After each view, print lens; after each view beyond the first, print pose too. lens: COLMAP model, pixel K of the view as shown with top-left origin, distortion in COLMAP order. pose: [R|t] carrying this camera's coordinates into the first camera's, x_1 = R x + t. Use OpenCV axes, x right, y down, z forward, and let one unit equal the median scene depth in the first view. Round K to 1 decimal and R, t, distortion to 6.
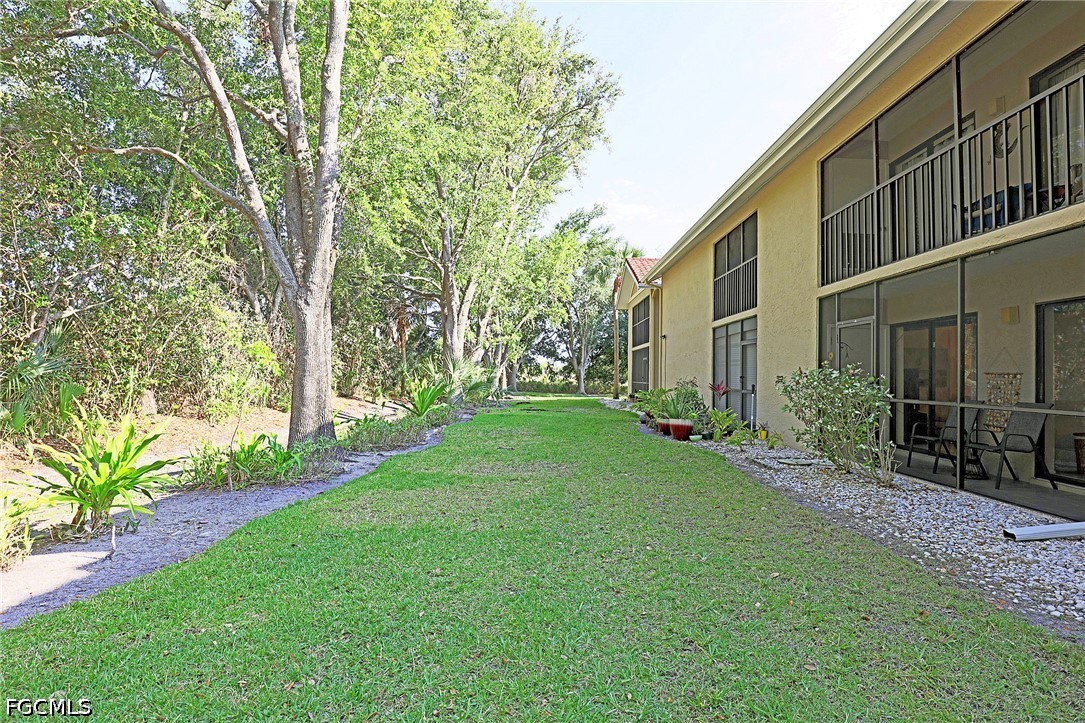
lens RADIAL K [[524.8, 0, 543.4], [0, 524.8, 363.3], [0, 0, 1]] dist [-0.033514, 0.005057]
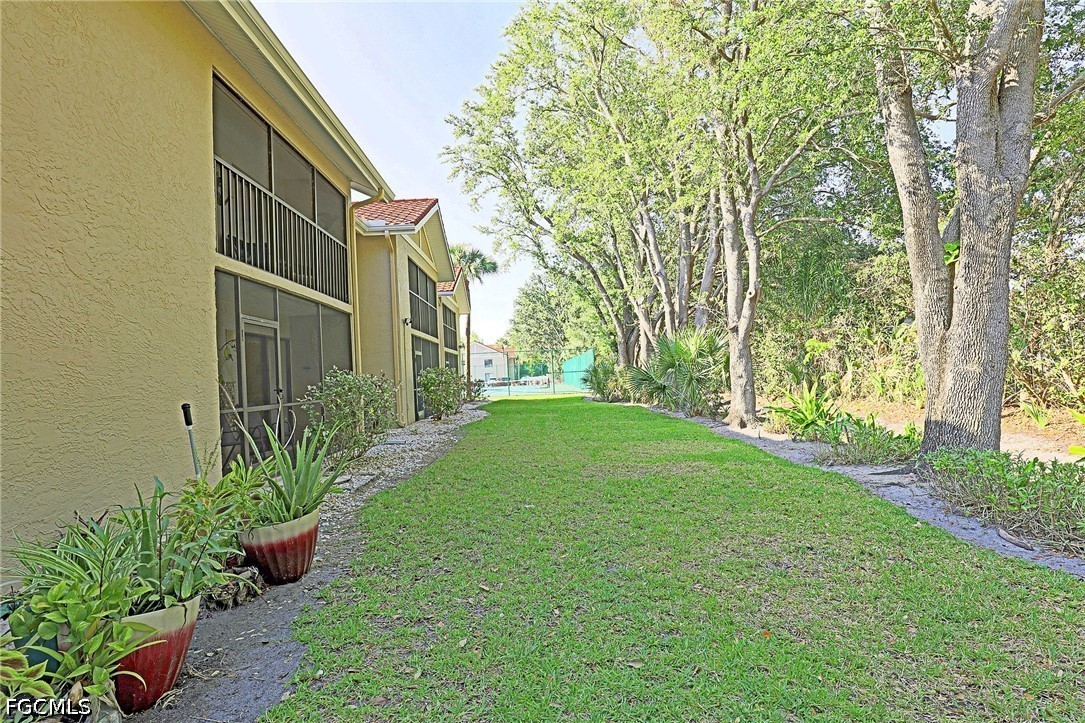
lens RADIAL K [[524.8, 0, 543.4], [0, 524.8, 363.3], [0, 0, 1]] dist [-0.033514, 0.005057]
pose [[-0.999391, 0.014137, -0.031901, 0.079242], [0.015676, 0.998700, -0.048502, 0.022415], [0.031174, -0.048973, -0.998314, 1.017251]]
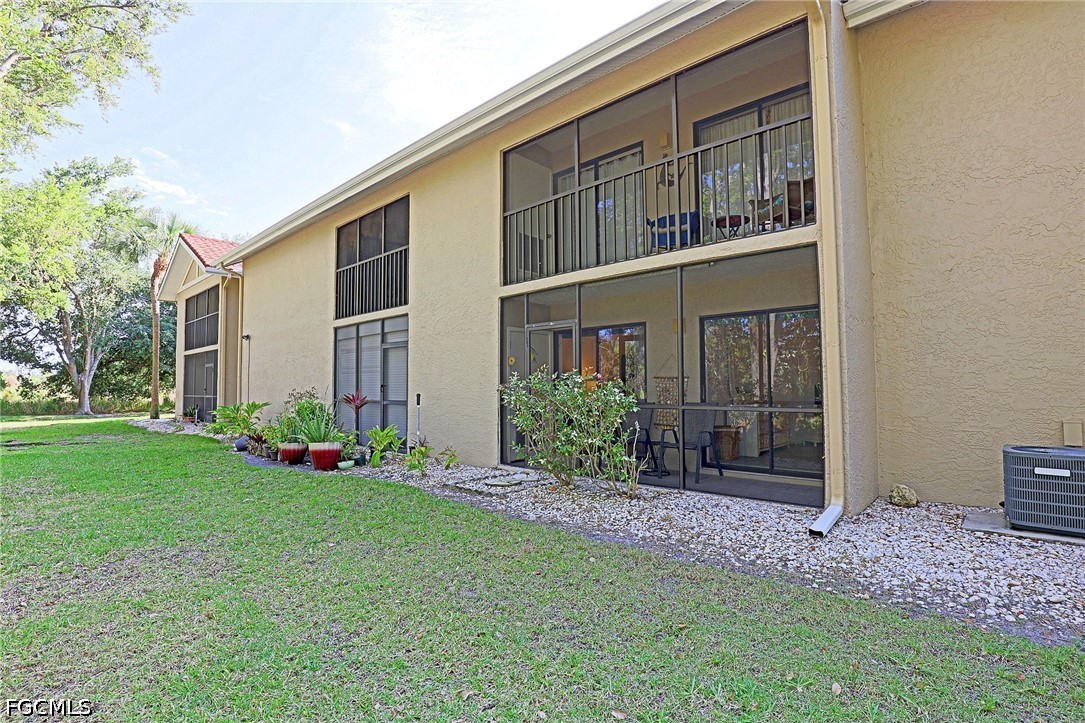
lens RADIAL K [[524.8, 0, 543.4], [0, 524.8, 363.3], [0, 0, 1]] dist [-0.033514, 0.005057]
pose [[0.677925, 0.013798, 0.735001, -0.060674], [-0.000172, 0.999827, -0.018610, 0.004724], [-0.735131, 0.012490, 0.677810, 0.191983]]
